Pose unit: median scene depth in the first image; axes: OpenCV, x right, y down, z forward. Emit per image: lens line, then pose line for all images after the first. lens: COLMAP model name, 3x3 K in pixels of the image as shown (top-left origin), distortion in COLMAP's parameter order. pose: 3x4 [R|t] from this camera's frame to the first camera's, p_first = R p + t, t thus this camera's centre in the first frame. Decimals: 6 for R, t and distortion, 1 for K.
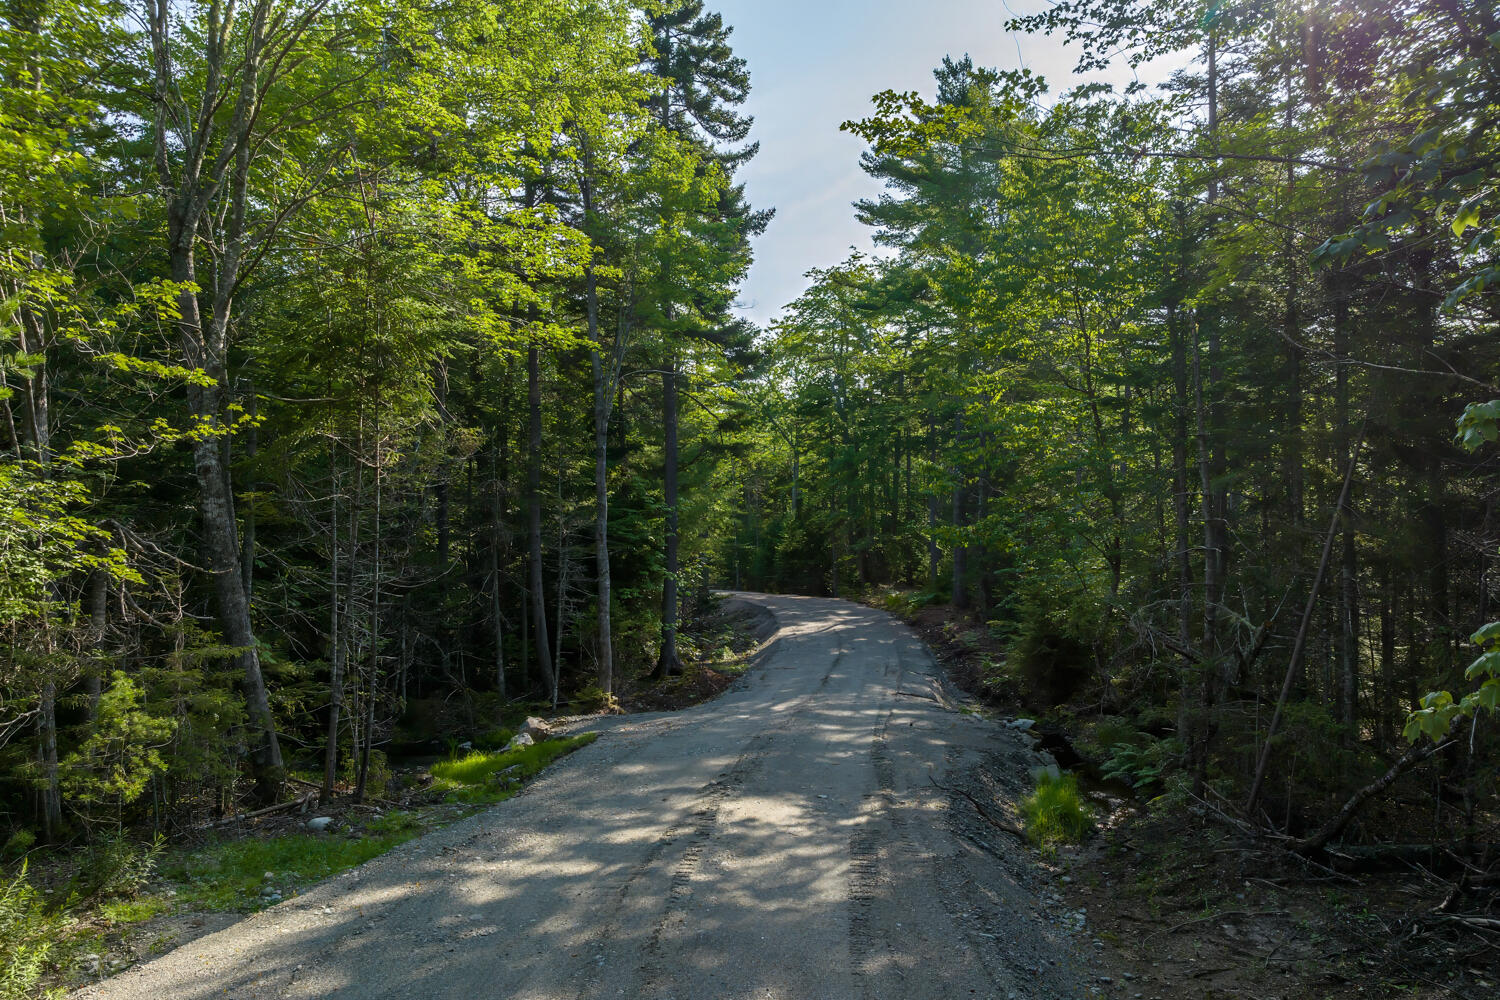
lens RADIAL K [[1178.7, 0, 750.0], [0, 1178.7, 500.8], [0, 0, 1]] dist [-0.032662, -0.005470]
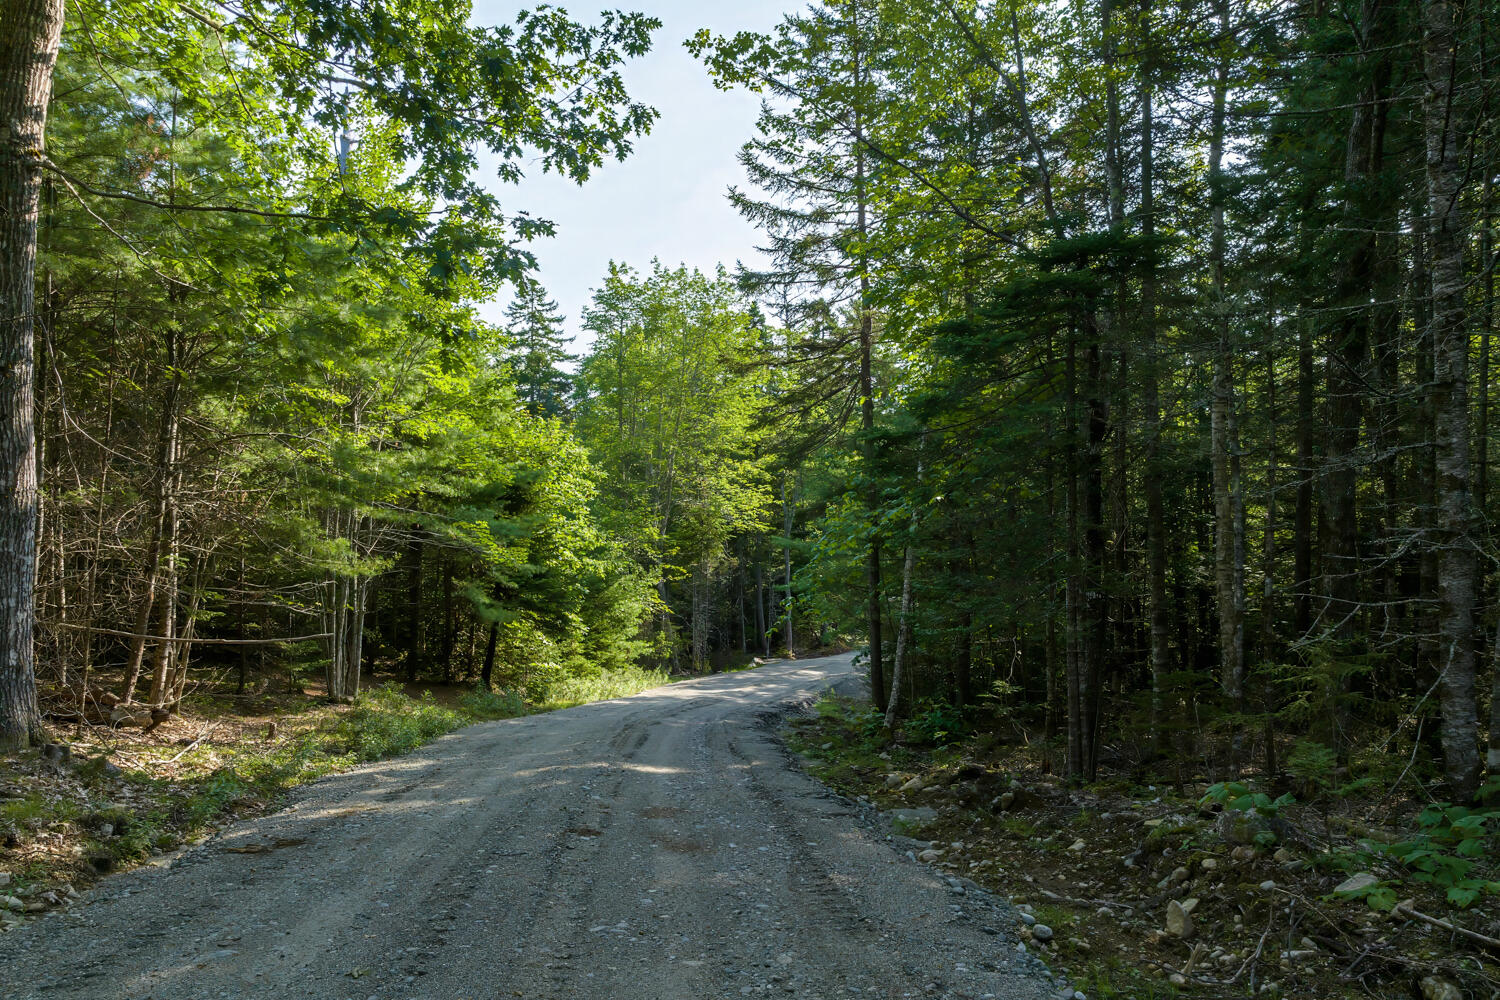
lens RADIAL K [[1178.7, 0, 750.1], [0, 1178.7, 499.9], [0, 0, 1]] dist [-0.032662, -0.005470]
pose [[0.979931, -0.003296, -0.199312, 0.431875], [0.004140, 0.999984, 0.003821, -0.232357], [0.199296, -0.004570, 0.979929, -2.076312]]
